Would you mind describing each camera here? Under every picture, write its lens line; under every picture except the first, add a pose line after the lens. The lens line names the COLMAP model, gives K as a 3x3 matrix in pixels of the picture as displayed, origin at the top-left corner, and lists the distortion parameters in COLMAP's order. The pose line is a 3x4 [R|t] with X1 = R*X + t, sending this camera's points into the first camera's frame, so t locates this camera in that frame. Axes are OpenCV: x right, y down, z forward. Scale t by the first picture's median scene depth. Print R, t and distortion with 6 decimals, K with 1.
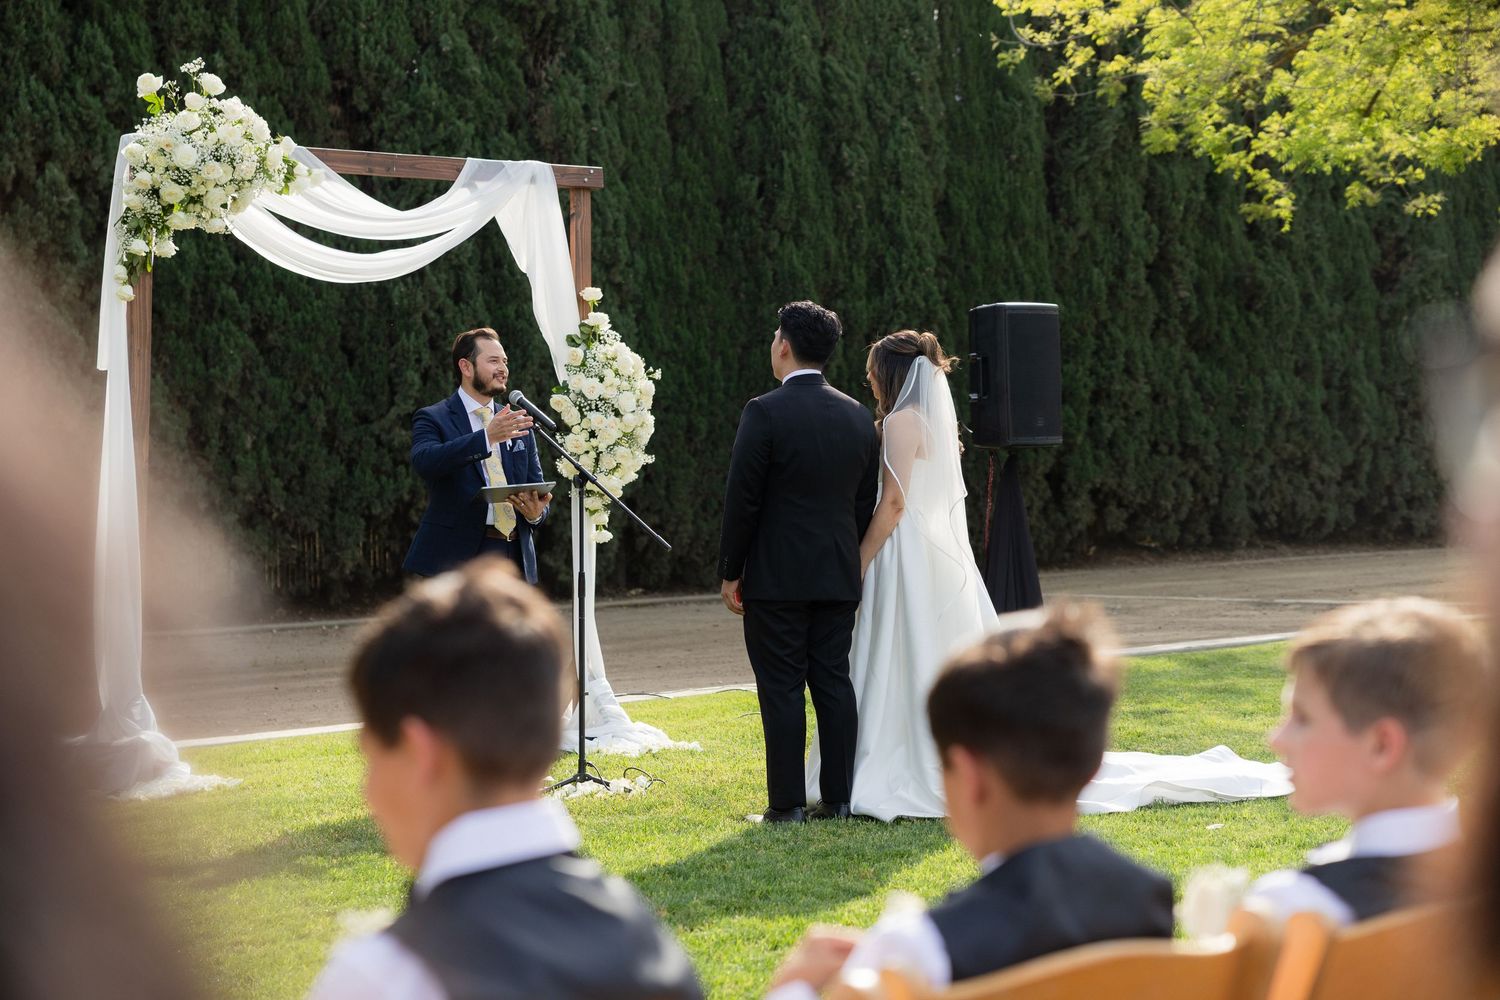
lens RADIAL K [[2927.8, 0, 750.0], [0, 2927.8, 500.0], [0, 0, 1]] dist [0.167132, 0.088913]
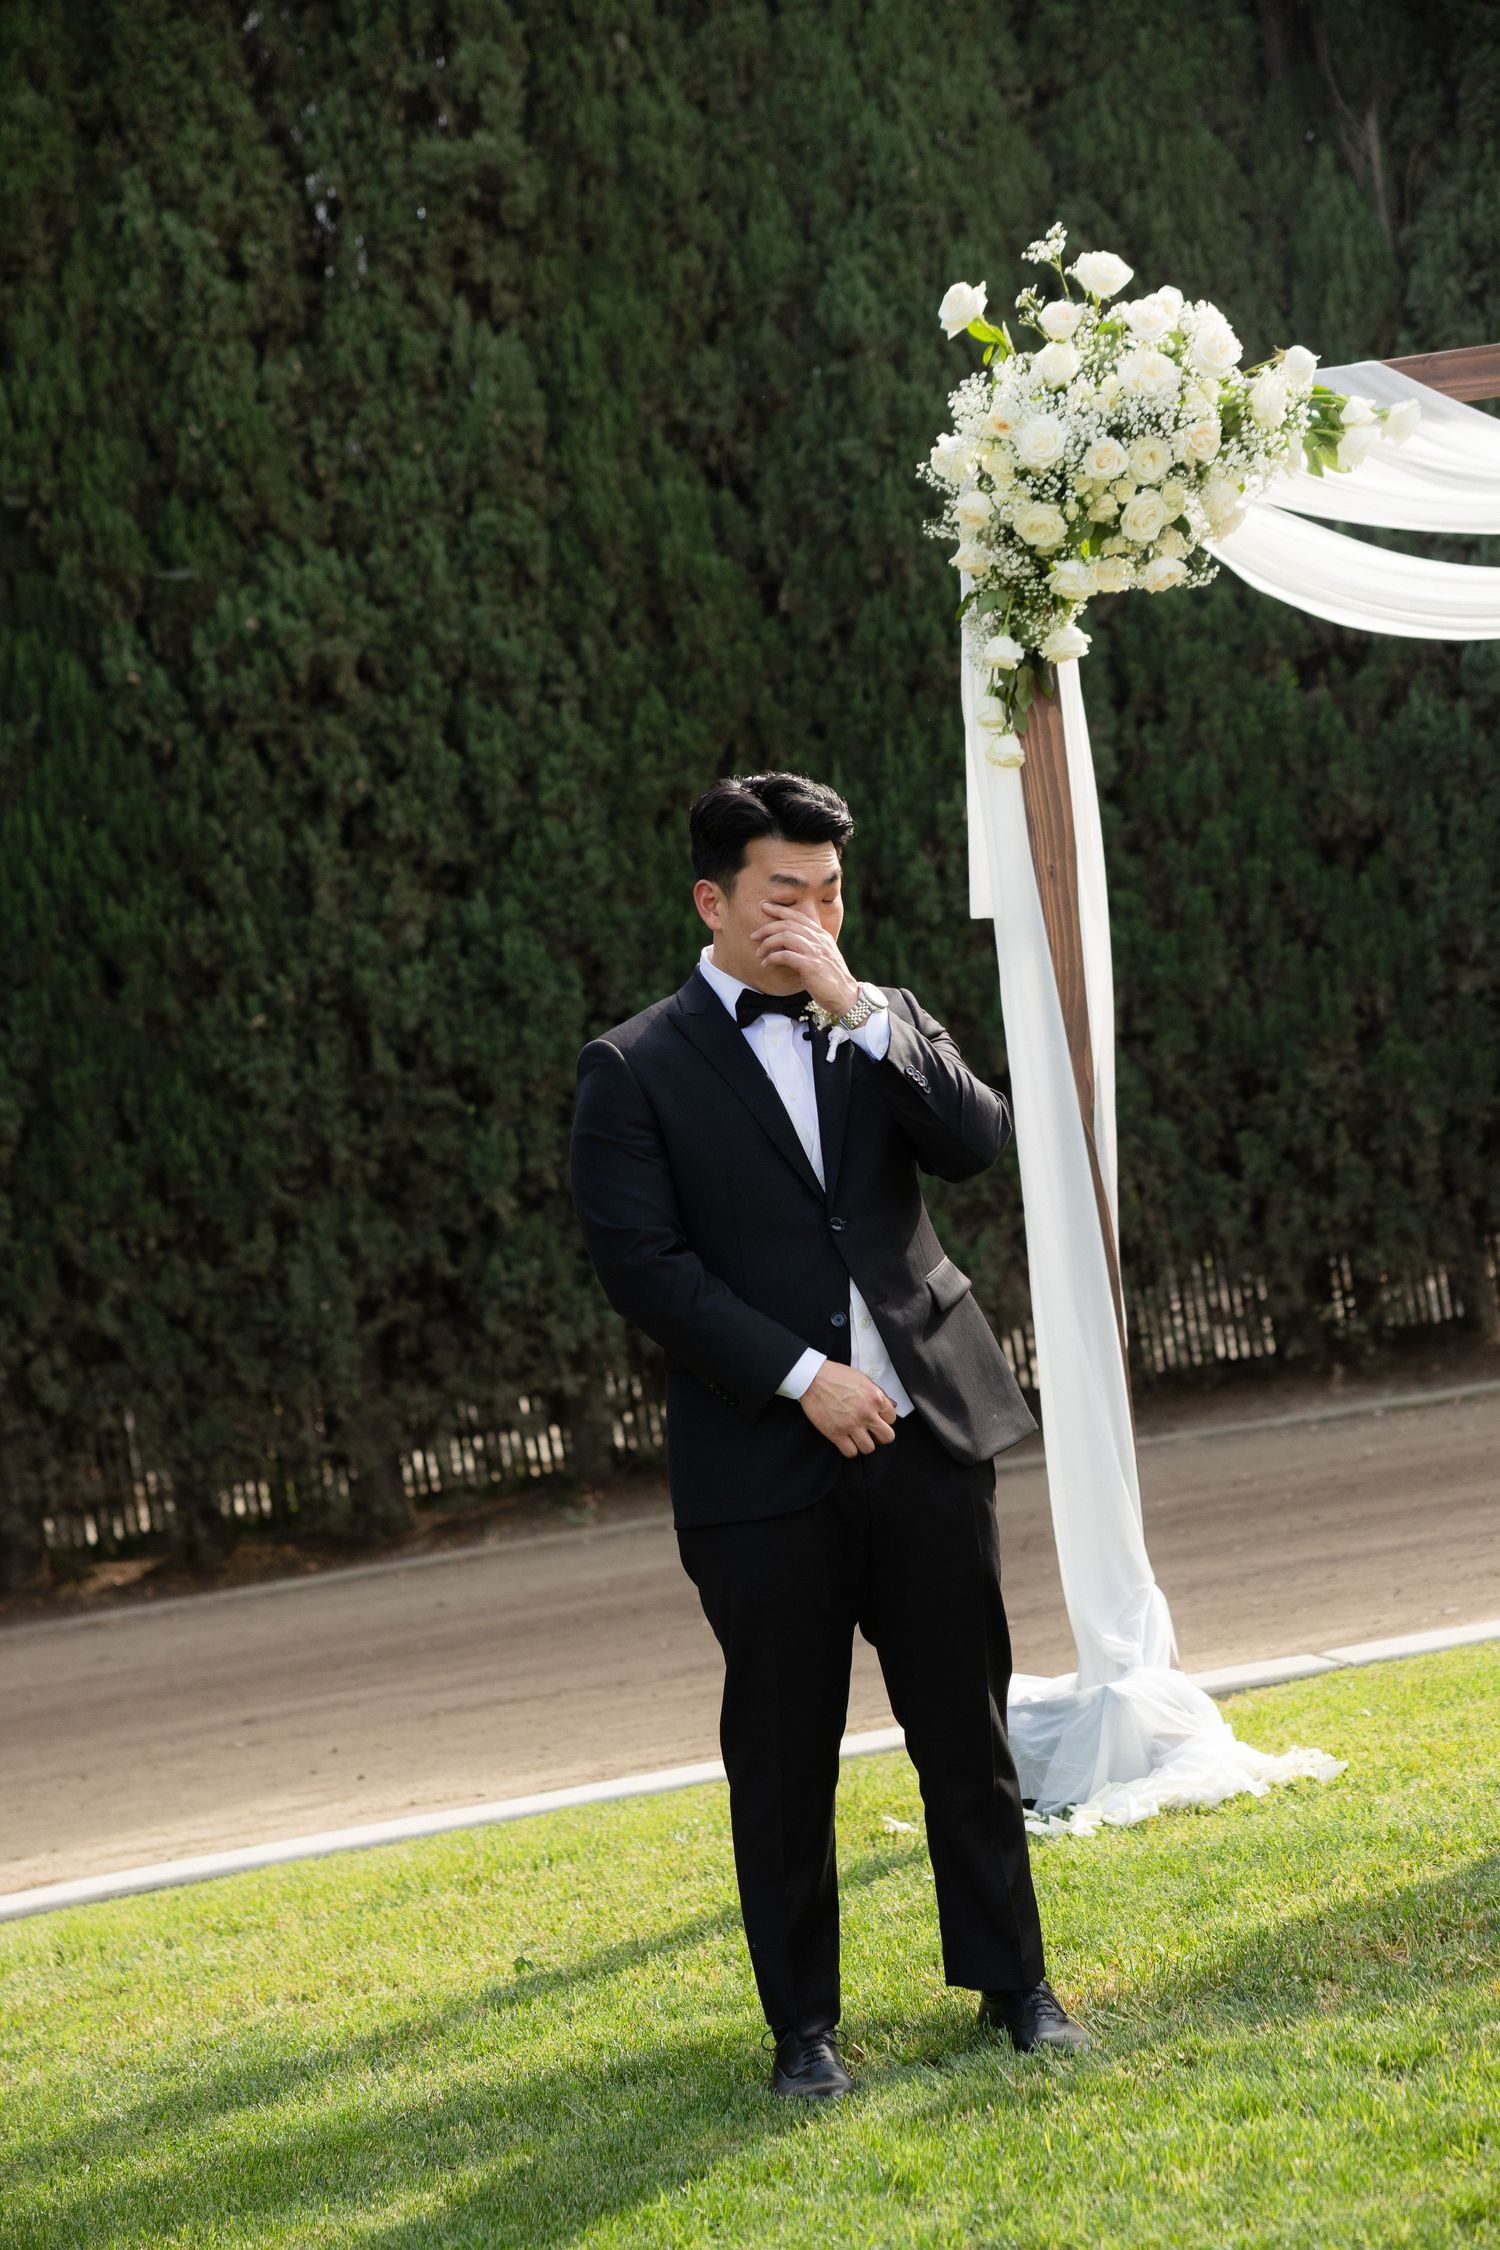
lens RADIAL K [[4391.6, 0, 764.1], [0, 4391.6, 1149.8], [0, 0, 1]] dist [0.167132, 0.088913]
pose [[0.821266, -0.120153, -0.557751, 0.067696], [0.134939, 0.990744, -0.014737, -0.000563], [0.554359, -0.063159, 0.829877, 0.178700]]
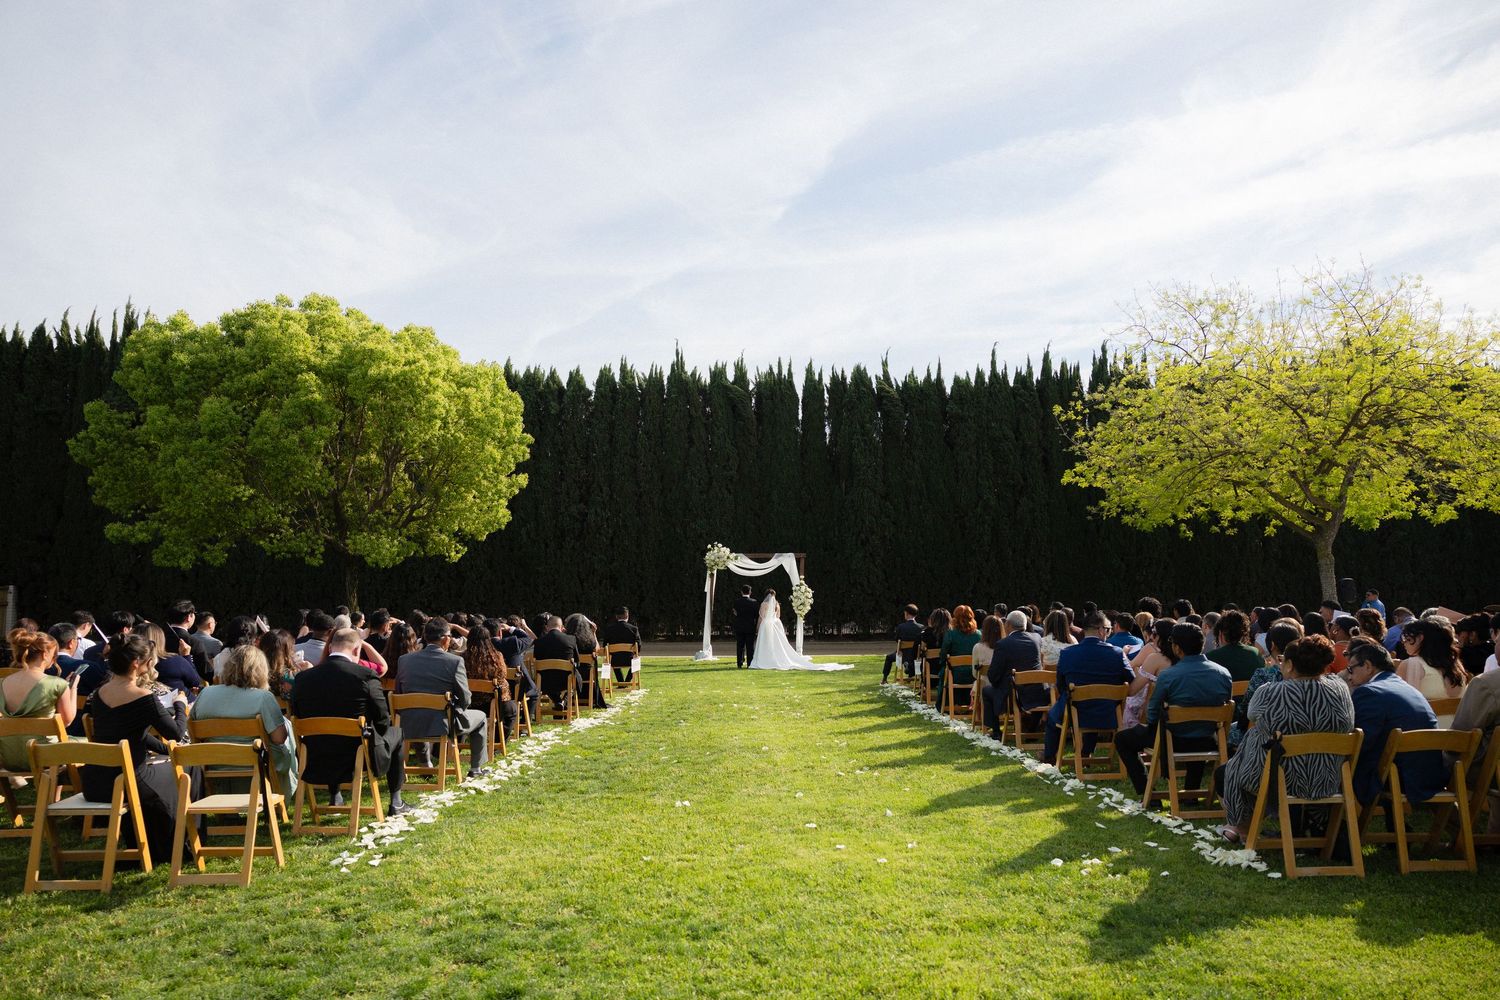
lens RADIAL K [[1035.8, 0, 744.6], [0, 1035.8, 500.6], [0, 0, 1]] dist [-0.059098, 0.082771]
pose [[0.741983, -0.046891, -0.668777, 0.601864], [-0.017309, 0.995879, -0.089029, -0.020024], [0.670195, 0.077634, 0.738113, -0.258480]]
